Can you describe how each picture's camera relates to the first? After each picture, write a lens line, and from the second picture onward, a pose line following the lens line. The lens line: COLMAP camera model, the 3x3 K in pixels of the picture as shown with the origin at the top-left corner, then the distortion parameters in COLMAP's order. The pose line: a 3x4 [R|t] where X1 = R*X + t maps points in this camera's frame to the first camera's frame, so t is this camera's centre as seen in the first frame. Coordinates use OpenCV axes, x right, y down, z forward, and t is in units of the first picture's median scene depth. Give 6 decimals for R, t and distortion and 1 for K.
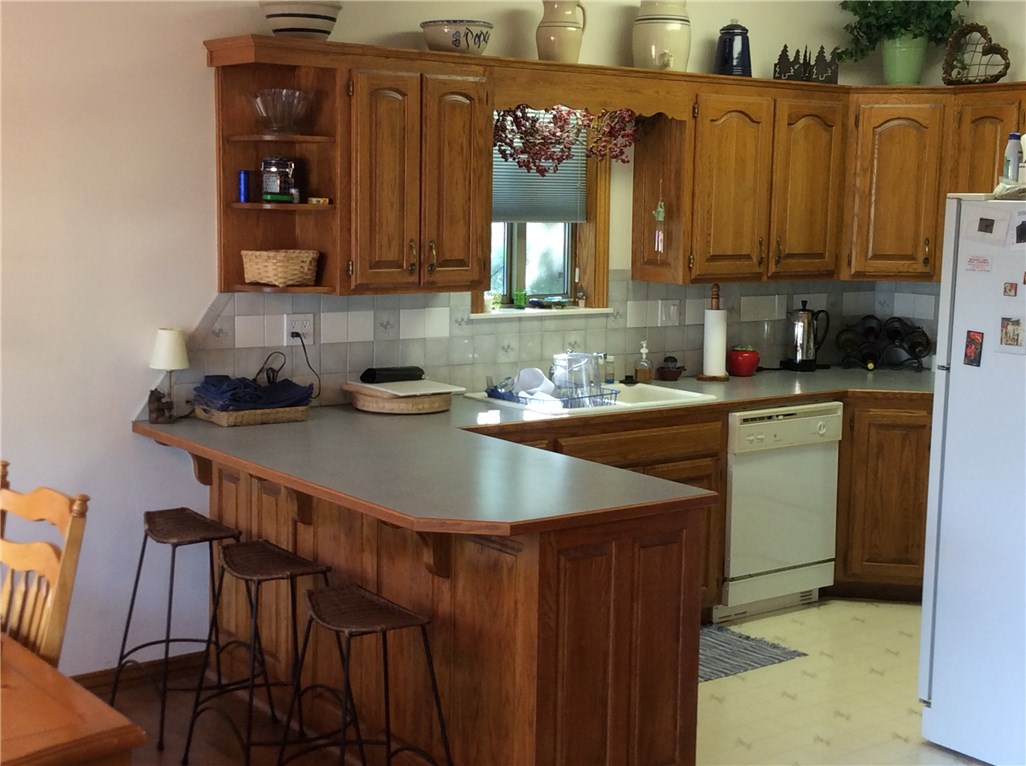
lens RADIAL K [[1505.8, 0, 512.9], [0, 1505.8, 378.8], [0, 0, 1]] dist [0.175521, 0.000000]
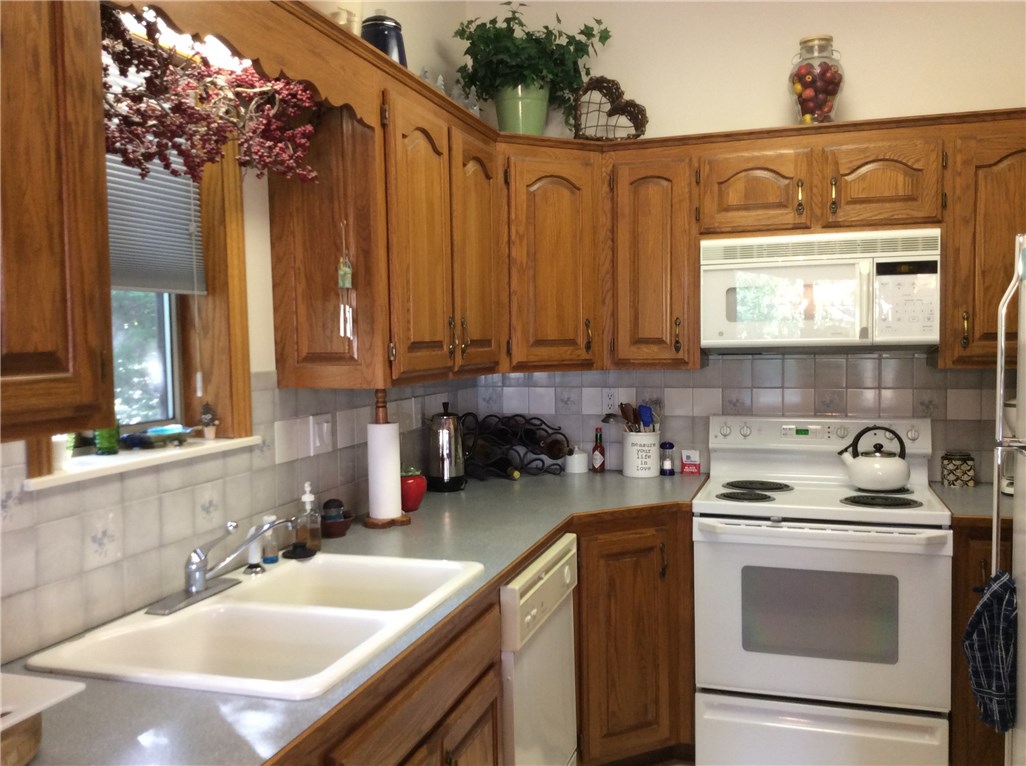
lens RADIAL K [[944.8, 0, 521.5], [0, 944.8, 386.2], [0, 0, 1]] dist [0.071640, 0.000000]
pose [[0.811244, -0.062907, 0.581315, -0.069018], [0.100914, 0.994340, -0.033227, -0.043252], [-0.575934, 0.085618, 0.813000, 0.626475]]
